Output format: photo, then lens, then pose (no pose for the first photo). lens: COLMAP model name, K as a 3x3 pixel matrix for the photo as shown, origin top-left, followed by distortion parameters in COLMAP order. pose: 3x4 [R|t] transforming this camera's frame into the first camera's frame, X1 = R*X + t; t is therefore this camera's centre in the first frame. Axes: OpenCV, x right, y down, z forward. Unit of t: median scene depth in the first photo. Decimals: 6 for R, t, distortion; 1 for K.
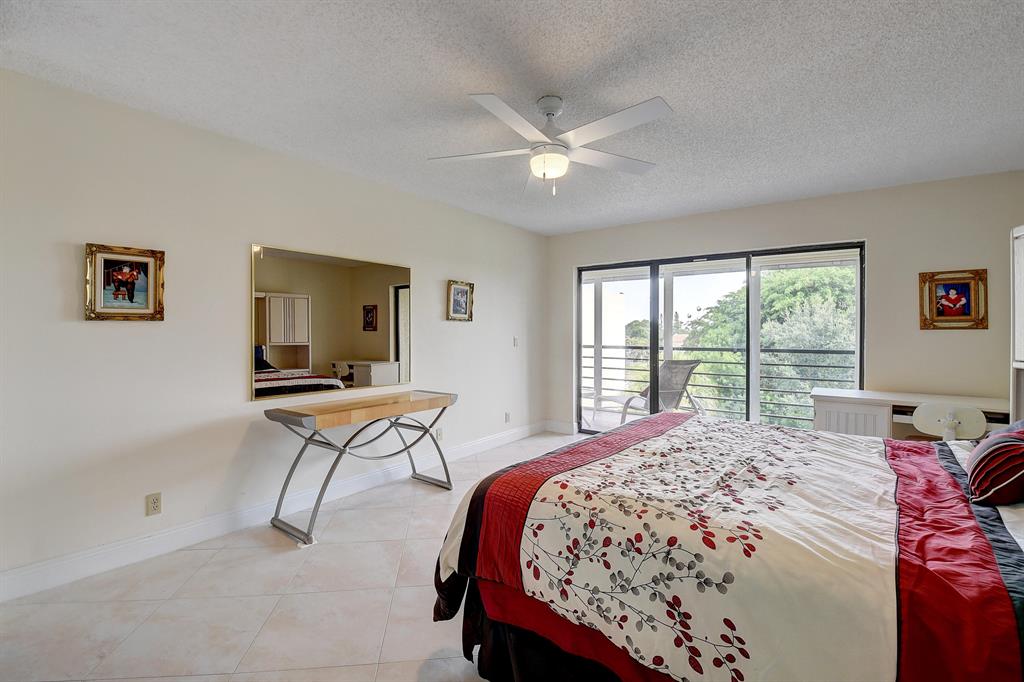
lens RADIAL K [[451.0, 0, 502.6], [0, 451.0, 336.1], [0, 0, 1]] dist [-0.020163, -0.003762]
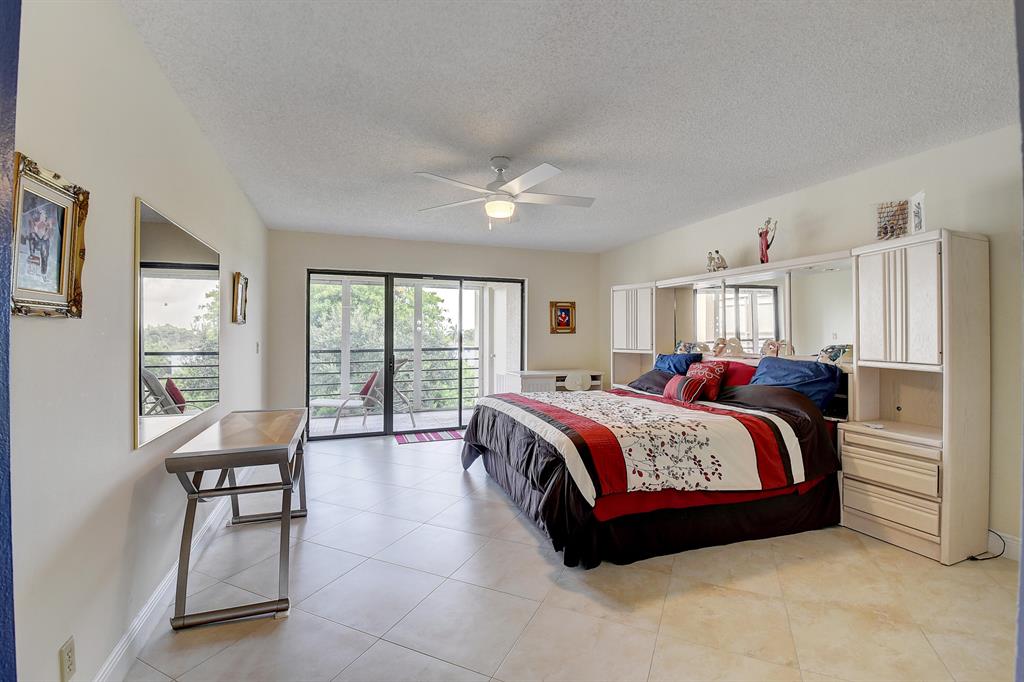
lens RADIAL K [[451.0, 0, 503.1], [0, 451.0, 334.7], [0, 0, 1]] dist [-0.020163, -0.003762]
pose [[0.541116, -0.001228, 0.840947, -0.926298], [0.008671, 0.999954, -0.004119, -0.007187], [-0.840903, 0.009520, 0.541102, 0.270879]]
